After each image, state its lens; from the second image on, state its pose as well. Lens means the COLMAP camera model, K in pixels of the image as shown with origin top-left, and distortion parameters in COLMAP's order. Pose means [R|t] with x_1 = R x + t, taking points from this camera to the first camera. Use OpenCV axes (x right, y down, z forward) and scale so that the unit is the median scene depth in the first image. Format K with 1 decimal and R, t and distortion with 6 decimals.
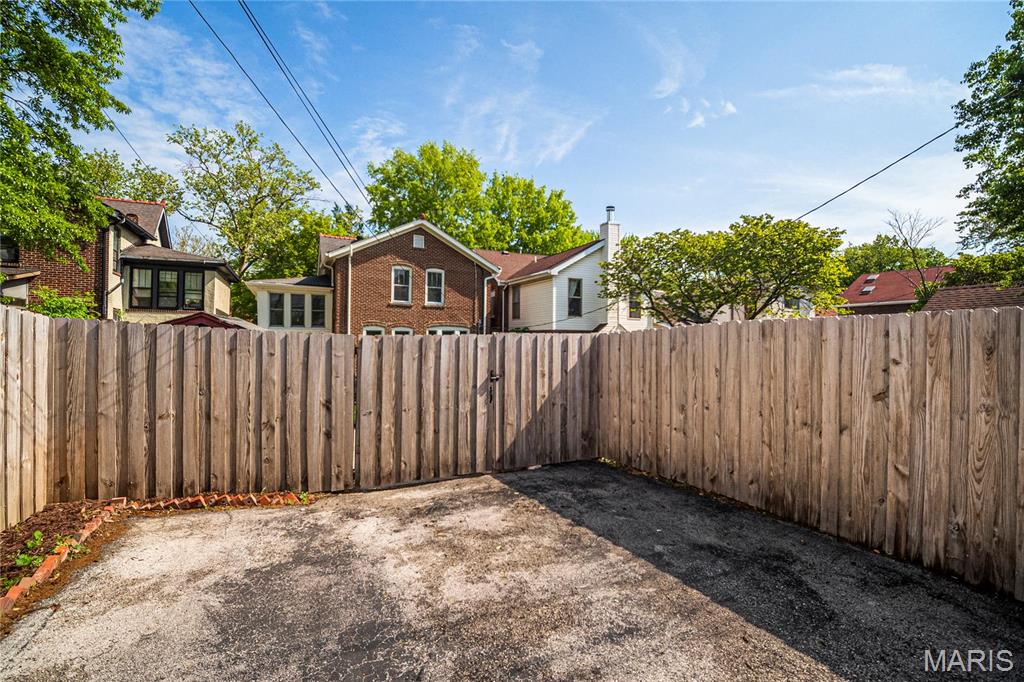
lens RADIAL K [[464.8, 0, 516.2], [0, 464.8, 337.2], [0, 0, 1]] dist [-0.021485, -0.000429]
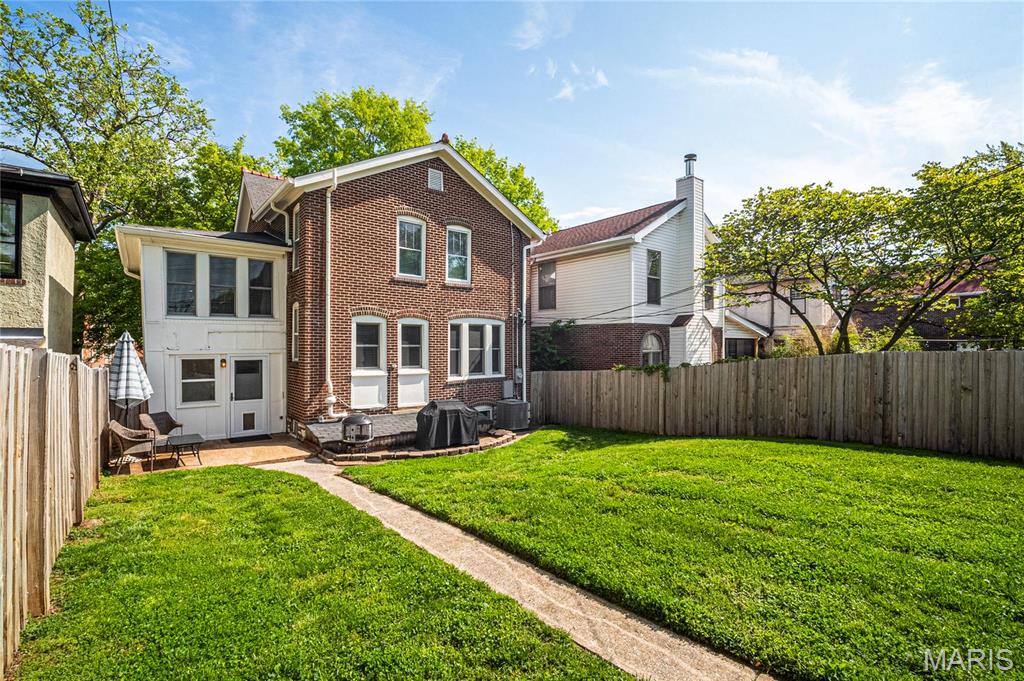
lens RADIAL K [[465.7, 0, 511.1], [0, 465.7, 343.9], [0, 0, 1]] dist [-0.001073, -0.011373]
pose [[0.974989, -0.007689, 0.222121, -0.252687], [0.005437, 0.999927, 0.010748, 0.006613], [-0.222187, -0.009271, 0.974960, 0.370815]]
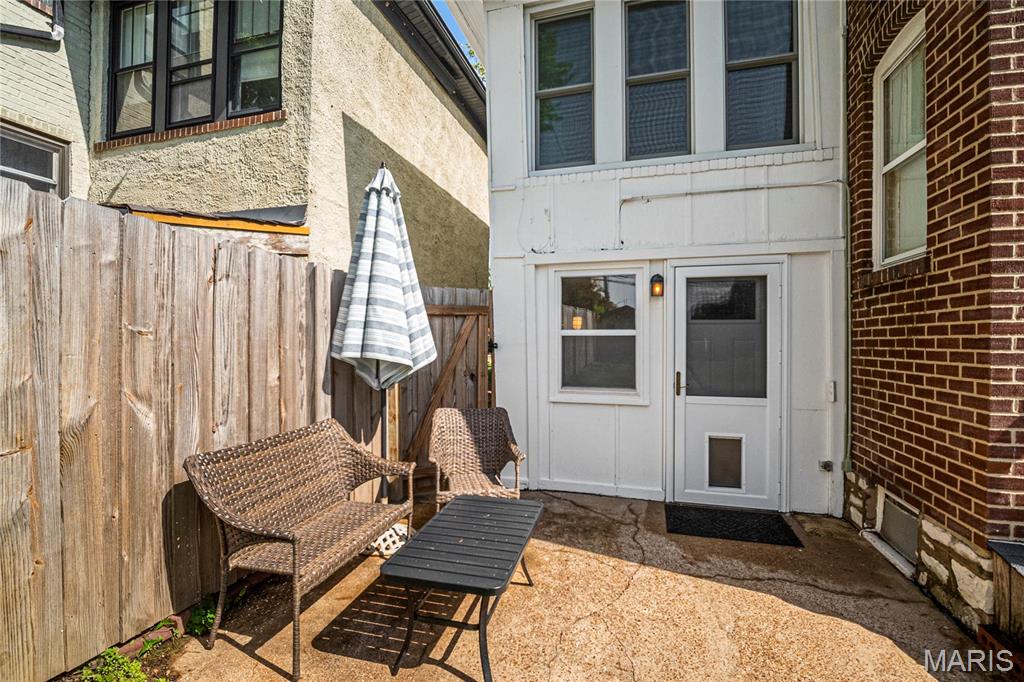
lens RADIAL K [[464.8, 0, 516.2], [0, 464.8, 337.2], [0, 0, 1]] dist [-0.021485, -0.000429]
pose [[0.748300, -0.005231, -0.663340, -0.374169], [0.006293, 0.999980, -0.000786, 0.053094], [0.663331, -0.003586, 0.748318, 0.784479]]
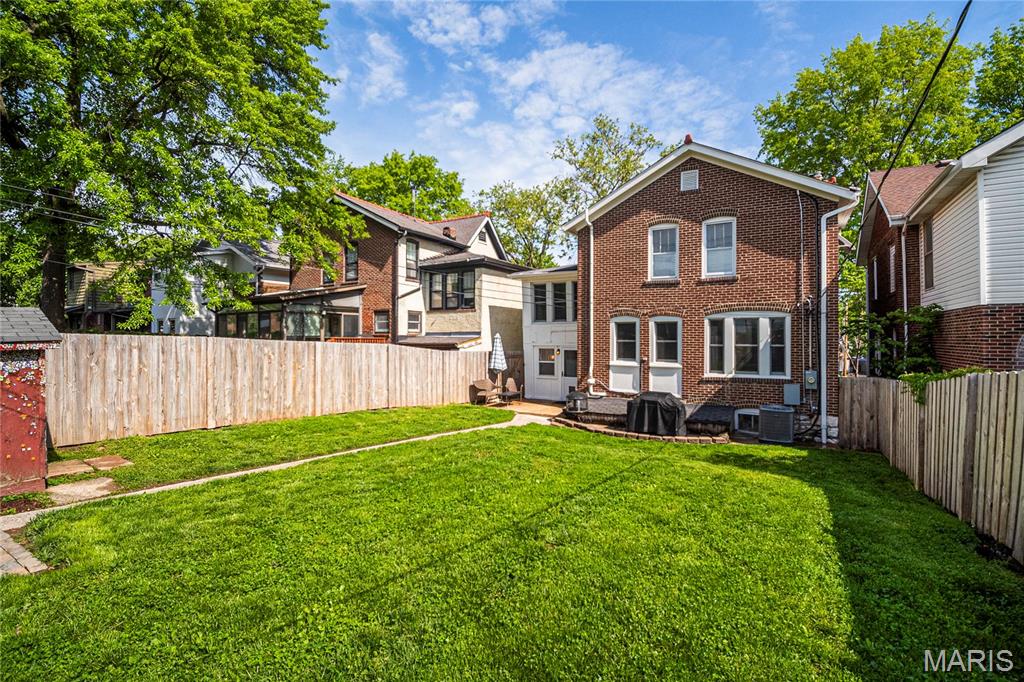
lens RADIAL K [[464.8, 0, 516.2], [0, 464.8, 337.2], [0, 0, 1]] dist [-0.021485, -0.000429]
pose [[0.547634, -0.009049, -0.836669, 0.190677], [0.013475, 0.999907, -0.001995, 0.007679], [0.836610, -0.010182, 0.547705, 0.451691]]
